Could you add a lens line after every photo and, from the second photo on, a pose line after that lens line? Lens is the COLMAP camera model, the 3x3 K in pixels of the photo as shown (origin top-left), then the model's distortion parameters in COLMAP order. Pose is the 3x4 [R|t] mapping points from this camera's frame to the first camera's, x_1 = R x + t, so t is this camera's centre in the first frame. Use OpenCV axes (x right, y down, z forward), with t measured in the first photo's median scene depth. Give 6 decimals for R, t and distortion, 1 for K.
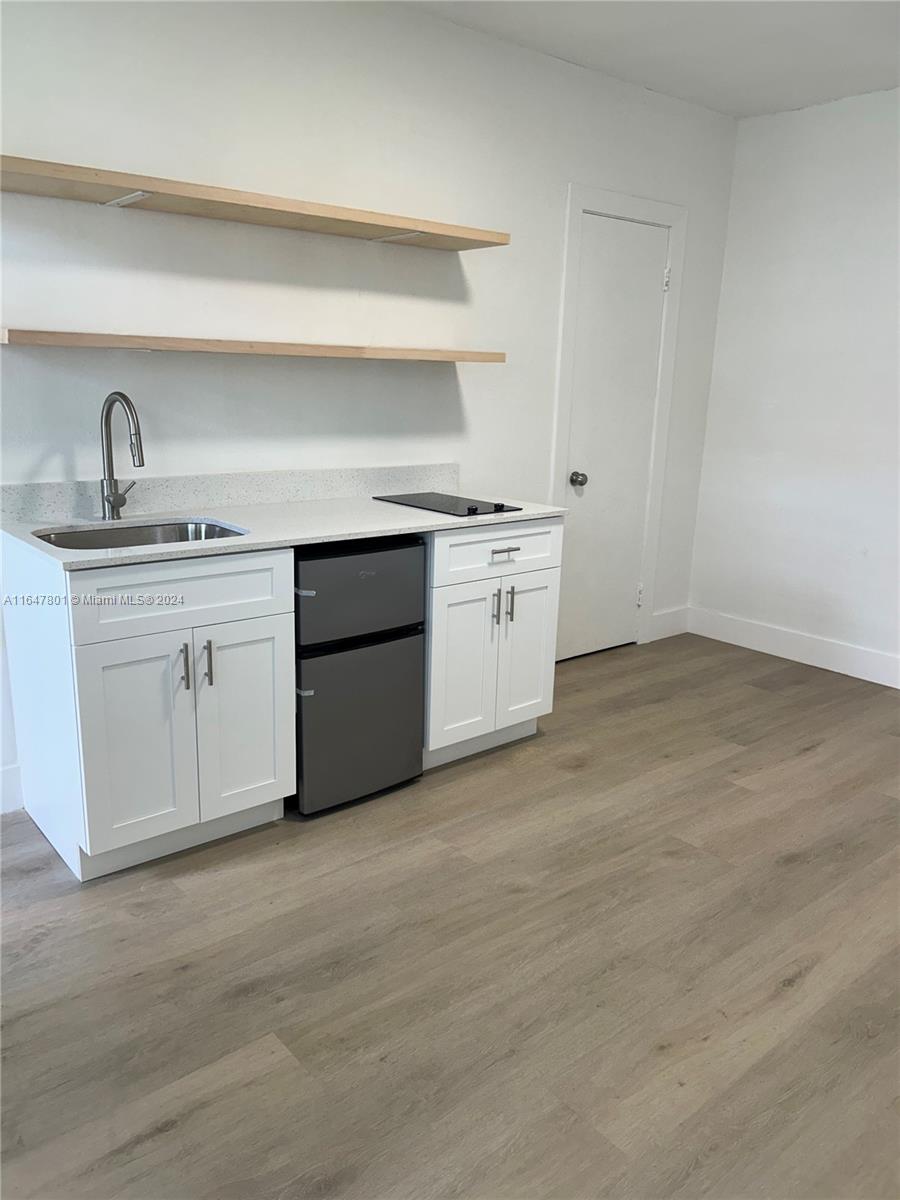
lens RADIAL K [[904.5, 0, 446.7], [0, 904.5, 600.0], [0, 0, 1]] dist [0.058887, -0.088388]
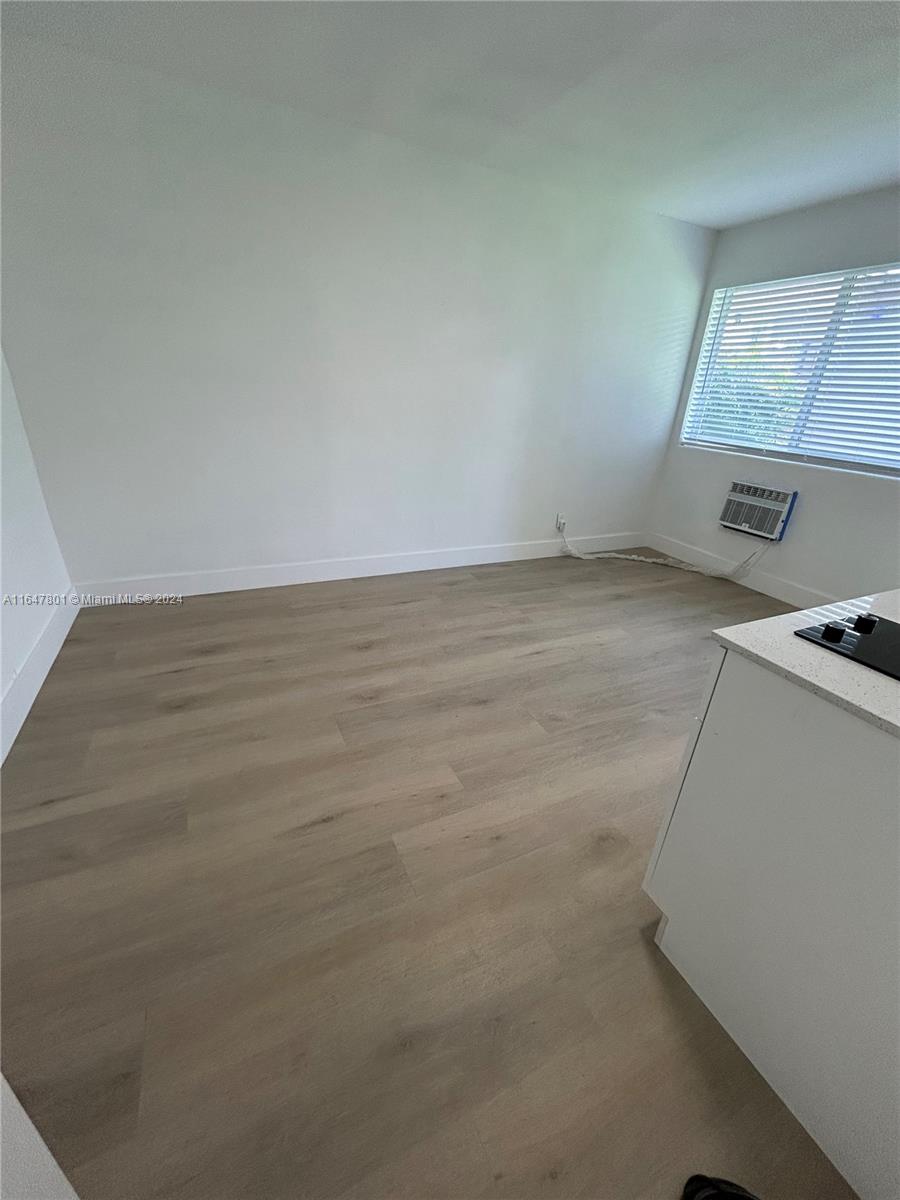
lens RADIAL K [[482.7, 0, 450.0], [0, 482.7, 600.0], [0, 0, 1]] dist [0.001848, 0.000064]
pose [[-0.963131, -0.186519, 0.193880, 0.338377], [-0.027088, 0.784225, 0.619885, -0.422820], [-0.267666, 0.591779, -0.760364, 1.744474]]
